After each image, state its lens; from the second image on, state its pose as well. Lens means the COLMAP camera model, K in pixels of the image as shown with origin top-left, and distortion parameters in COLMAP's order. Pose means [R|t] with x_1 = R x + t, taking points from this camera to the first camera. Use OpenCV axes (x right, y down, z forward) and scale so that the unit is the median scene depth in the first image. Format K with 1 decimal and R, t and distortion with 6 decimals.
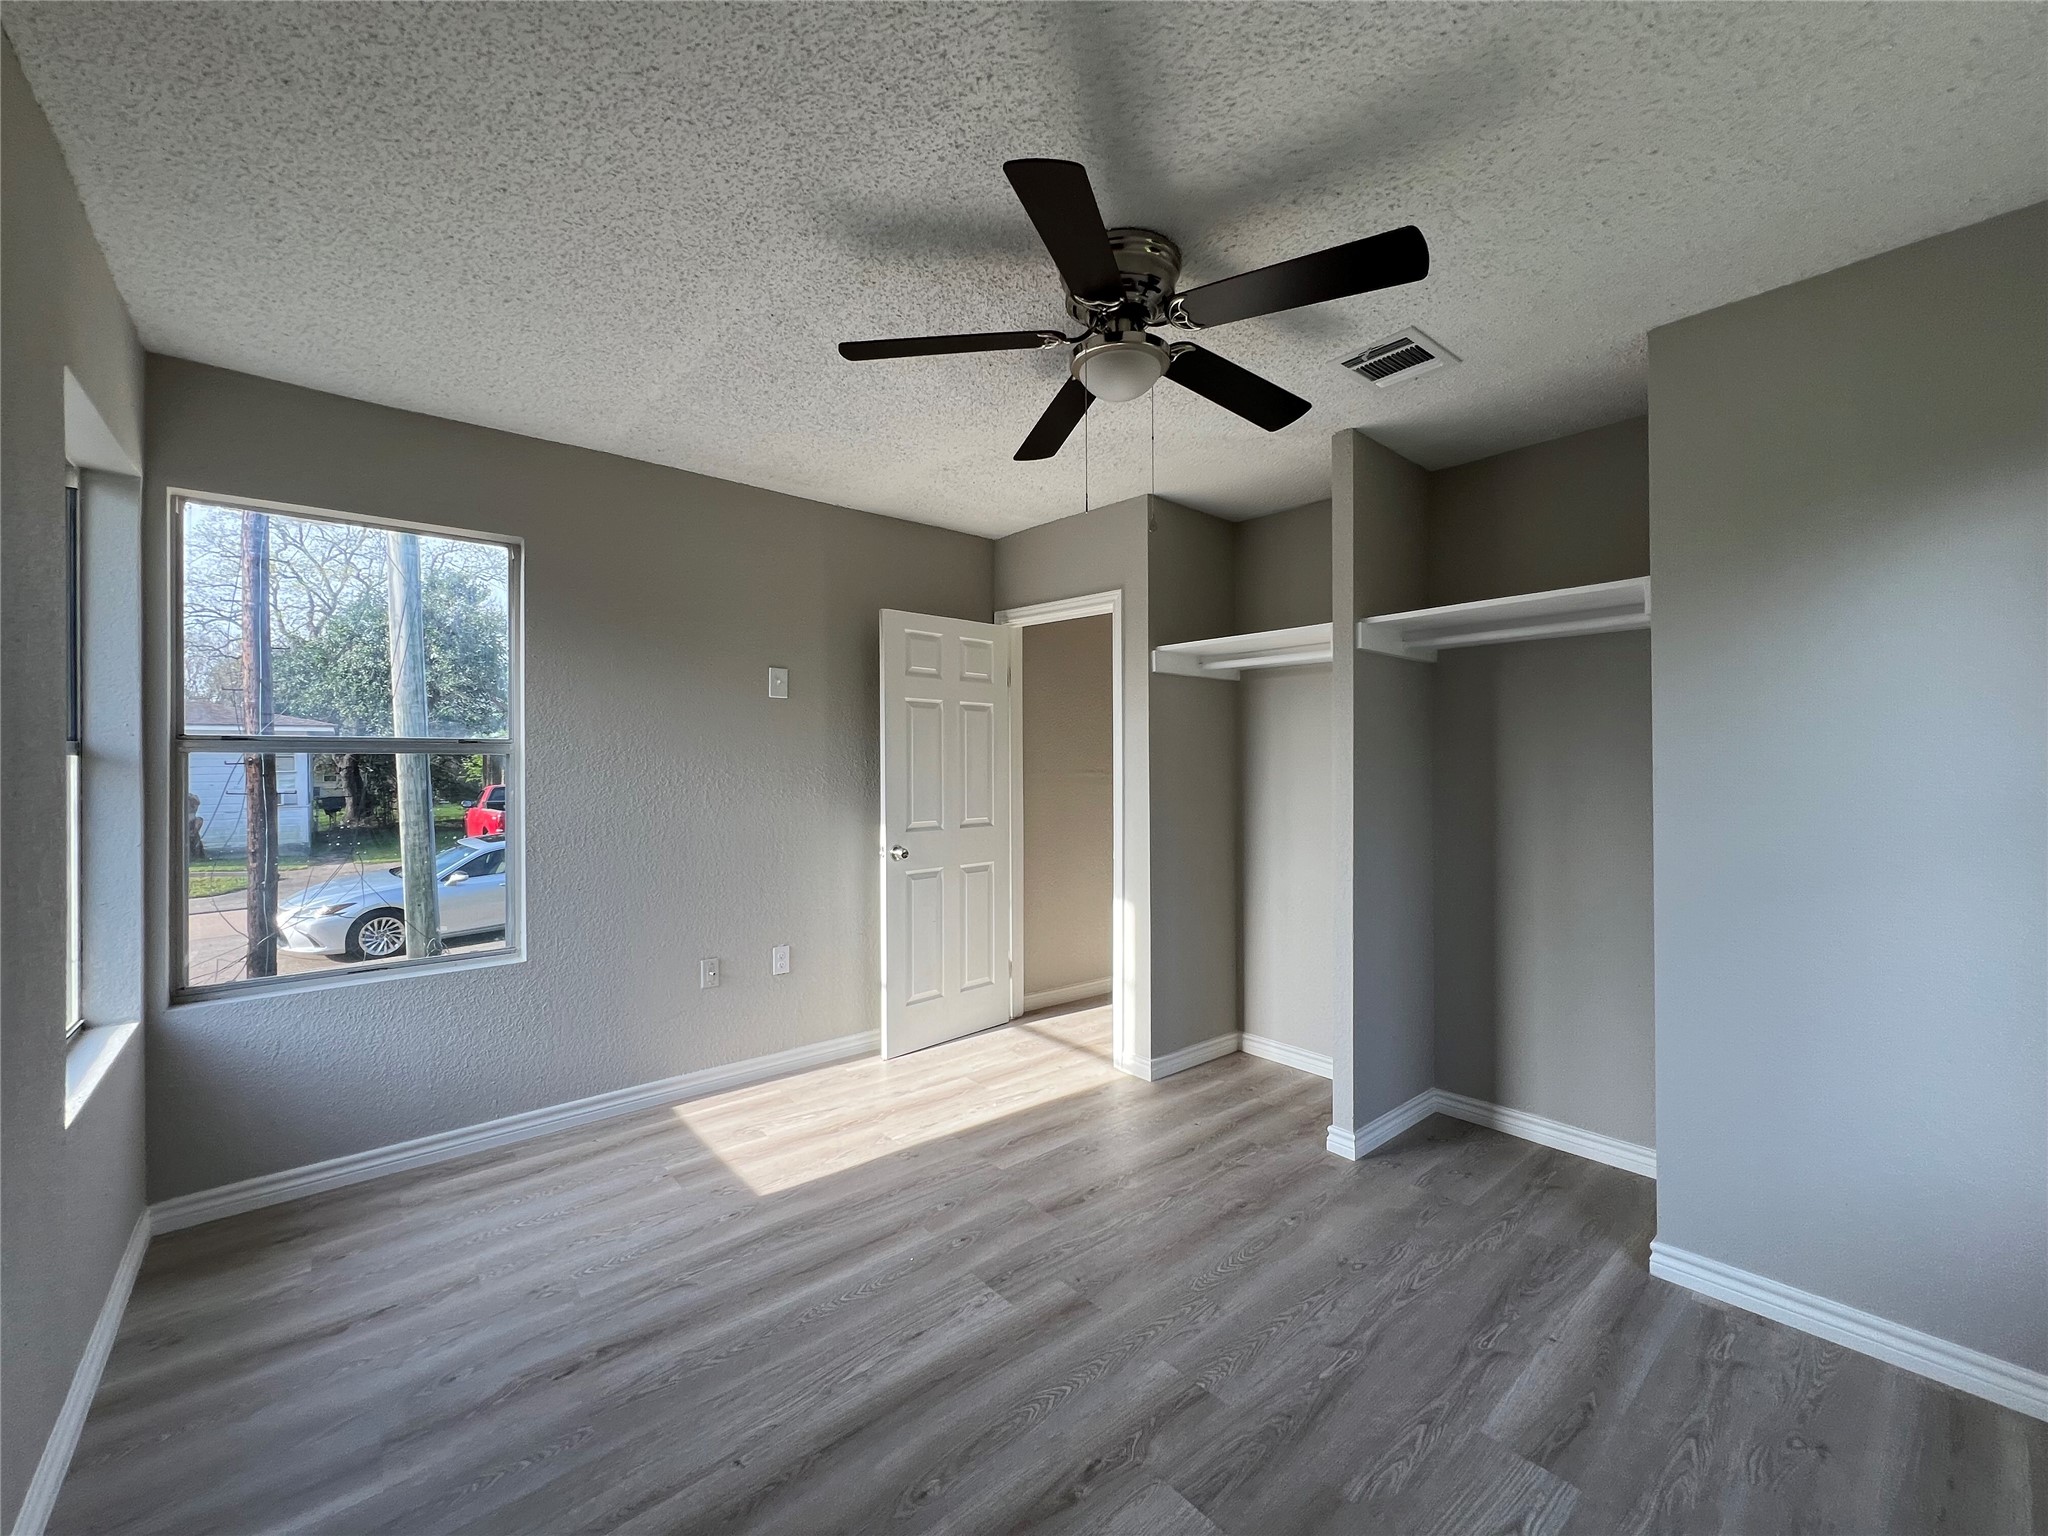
lens RADIAL K [[815.1, 0, 1019.9], [0, 815.1, 766.0], [0, 0, 1]] dist [-0.002223, 0.000198]
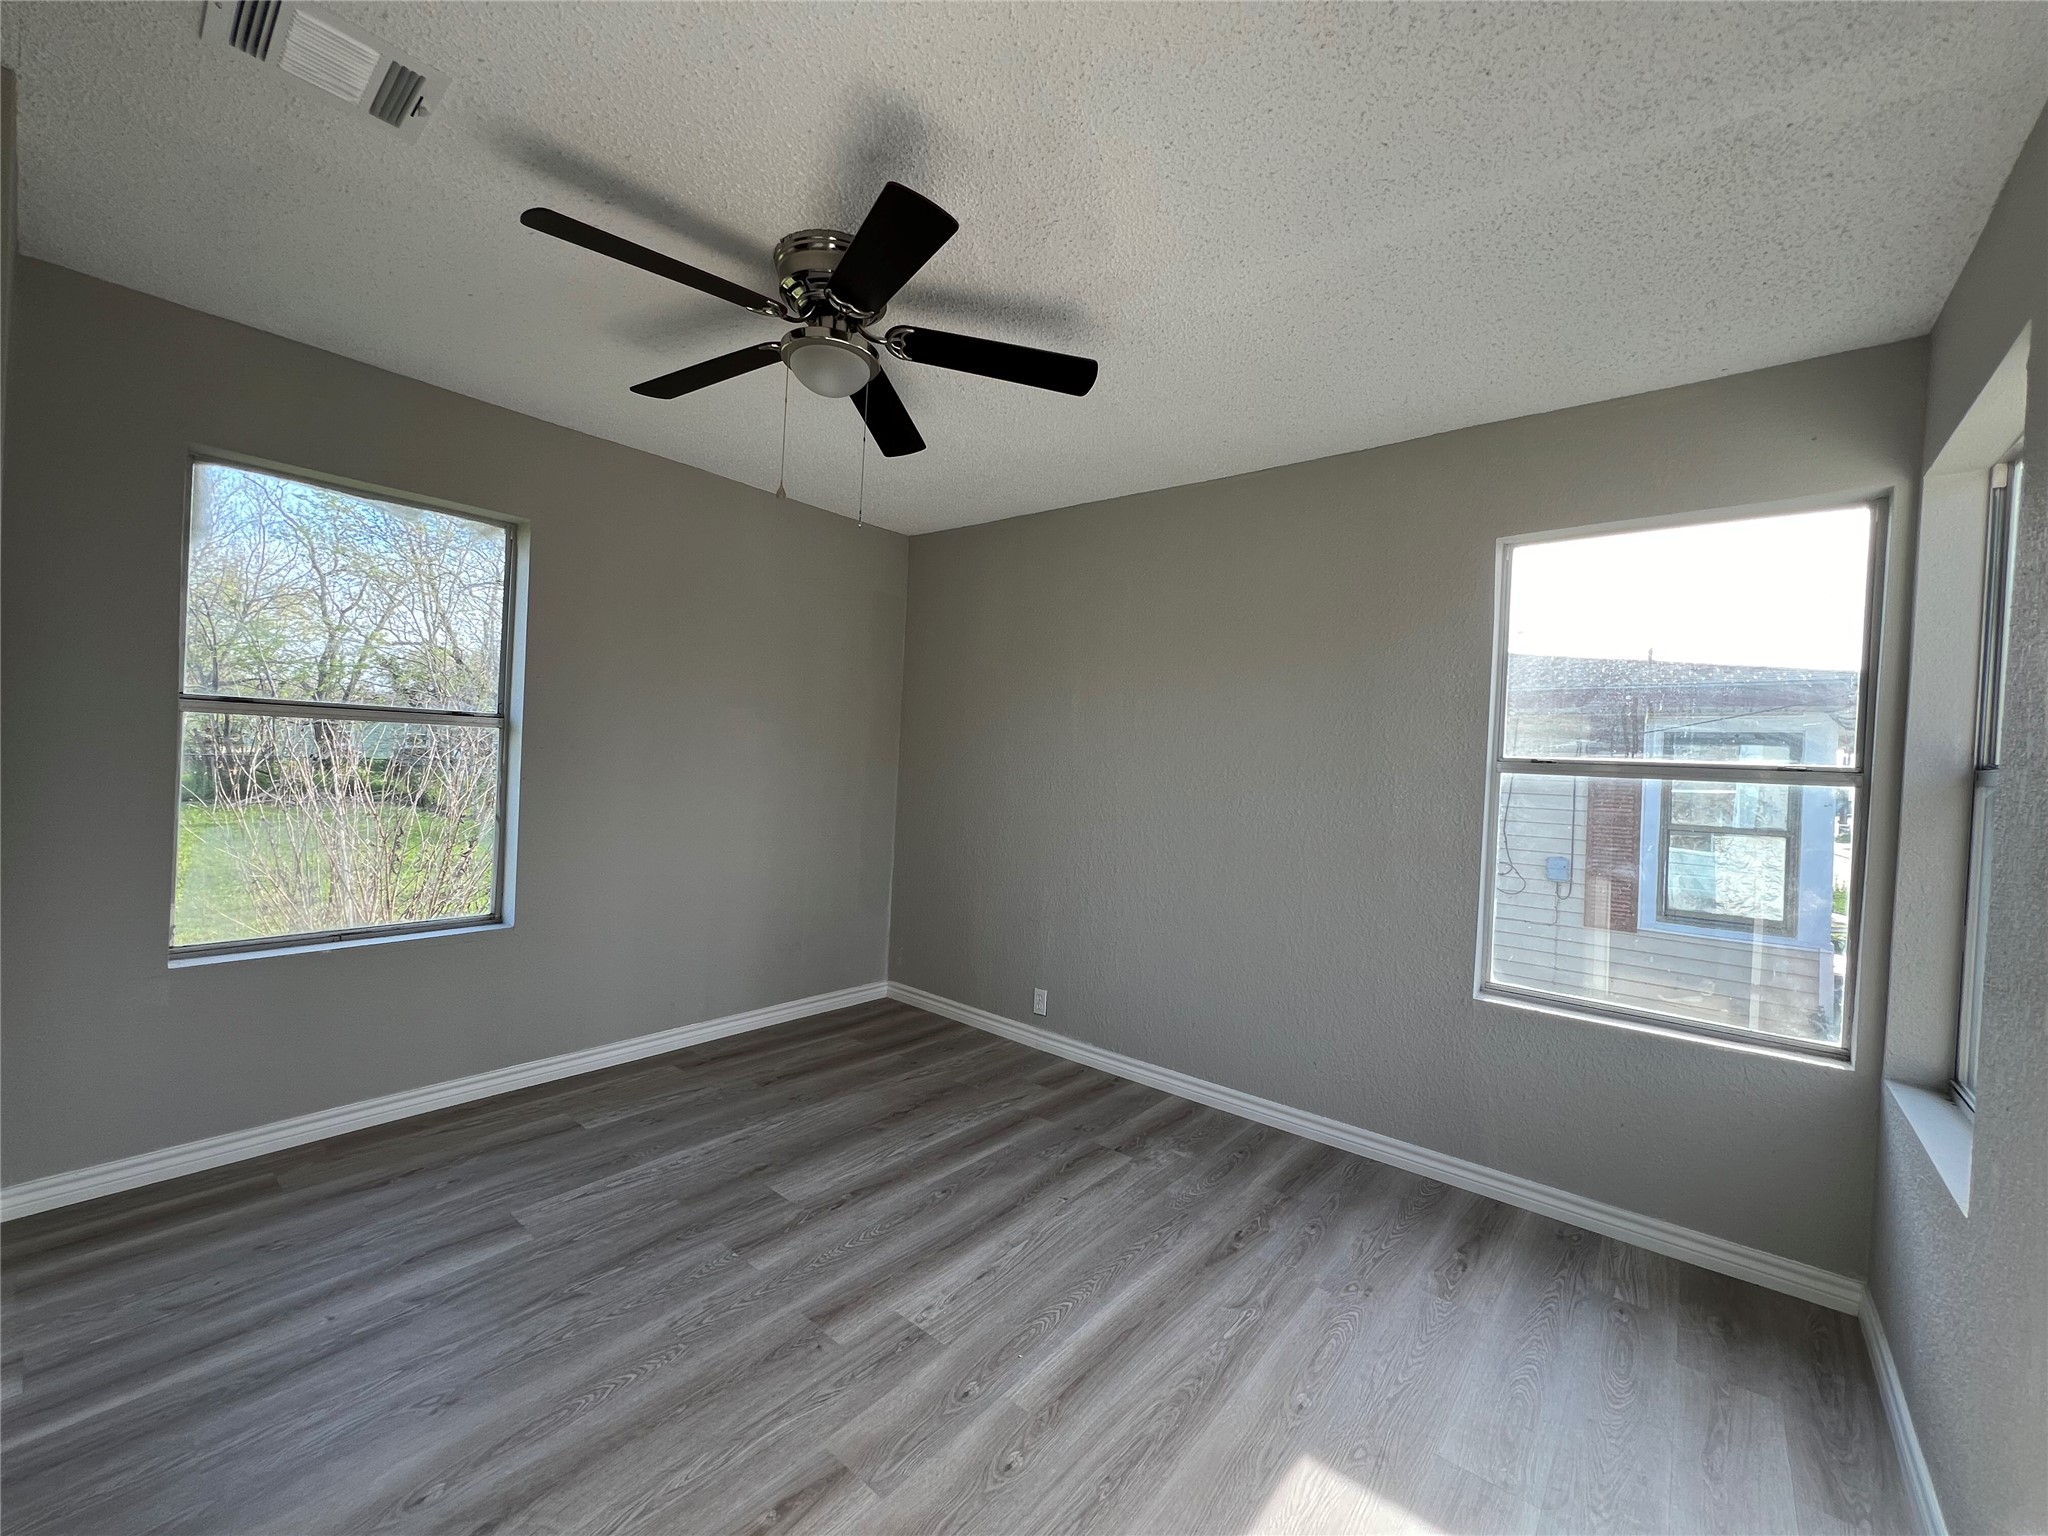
lens RADIAL K [[815.1, 0, 1019.9], [0, 815.1, 766.0], [0, 0, 1]] dist [-0.002223, 0.000198]
pose [[-0.984096, -0.044318, -0.172018, 0.040220], [-0.046853, 0.998844, 0.010701, -0.001871], [0.171345, 0.018590, -0.985036, 1.981363]]
